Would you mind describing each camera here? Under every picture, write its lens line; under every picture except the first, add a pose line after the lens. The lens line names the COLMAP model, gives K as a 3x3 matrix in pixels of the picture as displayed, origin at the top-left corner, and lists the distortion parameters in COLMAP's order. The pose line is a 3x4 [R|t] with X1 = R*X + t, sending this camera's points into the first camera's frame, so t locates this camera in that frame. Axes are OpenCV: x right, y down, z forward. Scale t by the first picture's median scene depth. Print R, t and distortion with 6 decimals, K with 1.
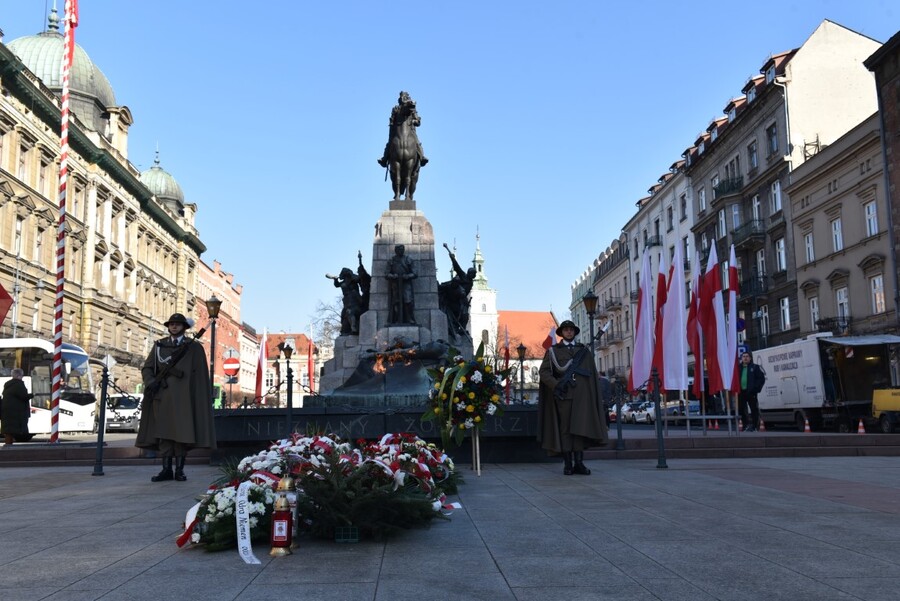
lens RADIAL K [[962.2, 0, 434.4], [0, 962.2, 303.8], [0, 0, 1]] dist [-0.006901, 0.216450]
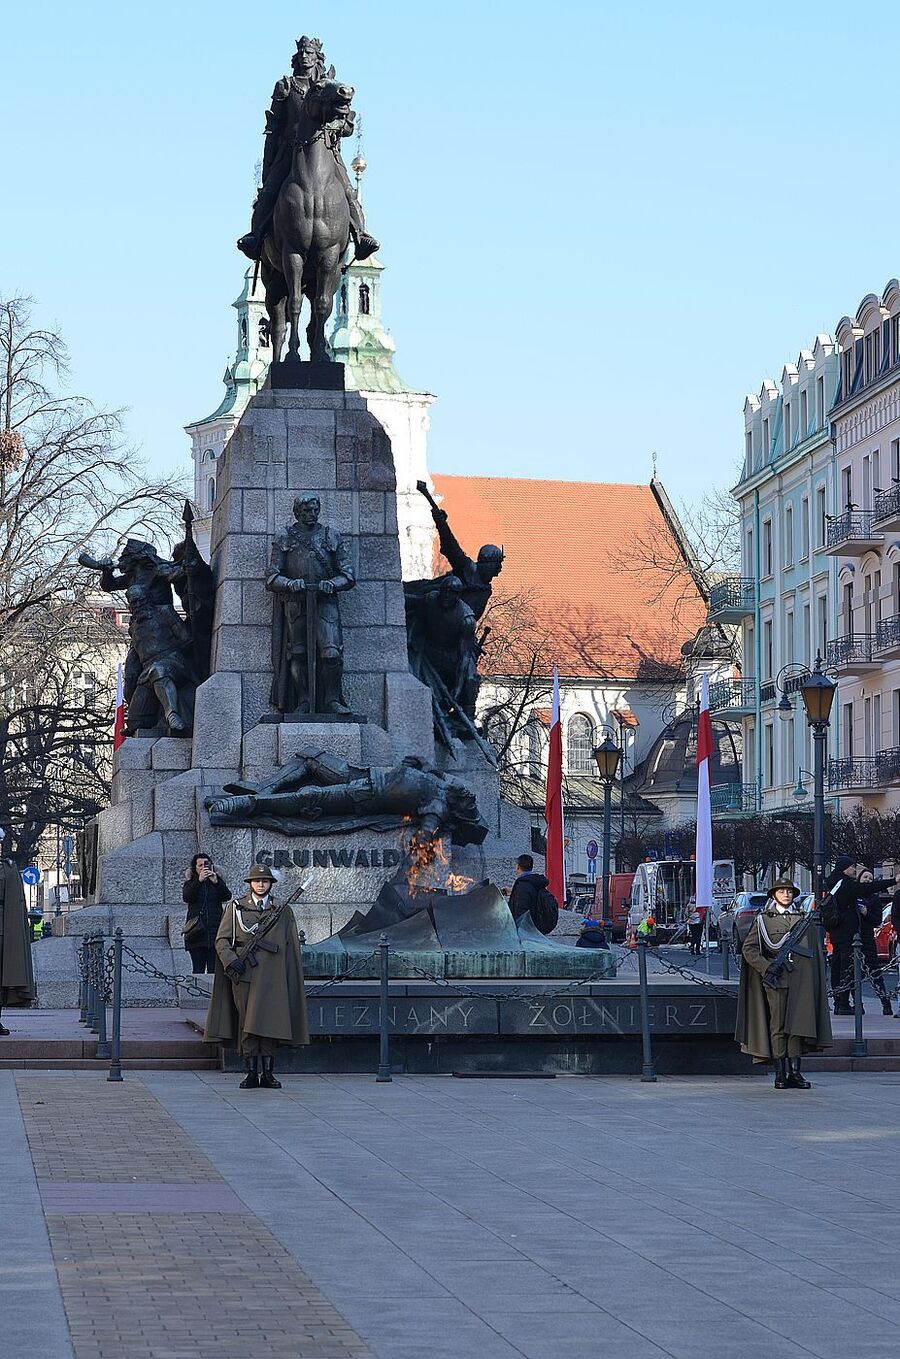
lens RADIAL K [[4633.3, 0, 450.0], [0, 4633.3, 679.5], [0, 0, 1]] dist [0.269597, -0.353580]
pose [[0.996360, 0.018690, 0.083174, -0.118631], [-0.024538, 0.997256, 0.069843, -0.108114], [-0.081641, -0.071630, 0.994084, -0.714524]]
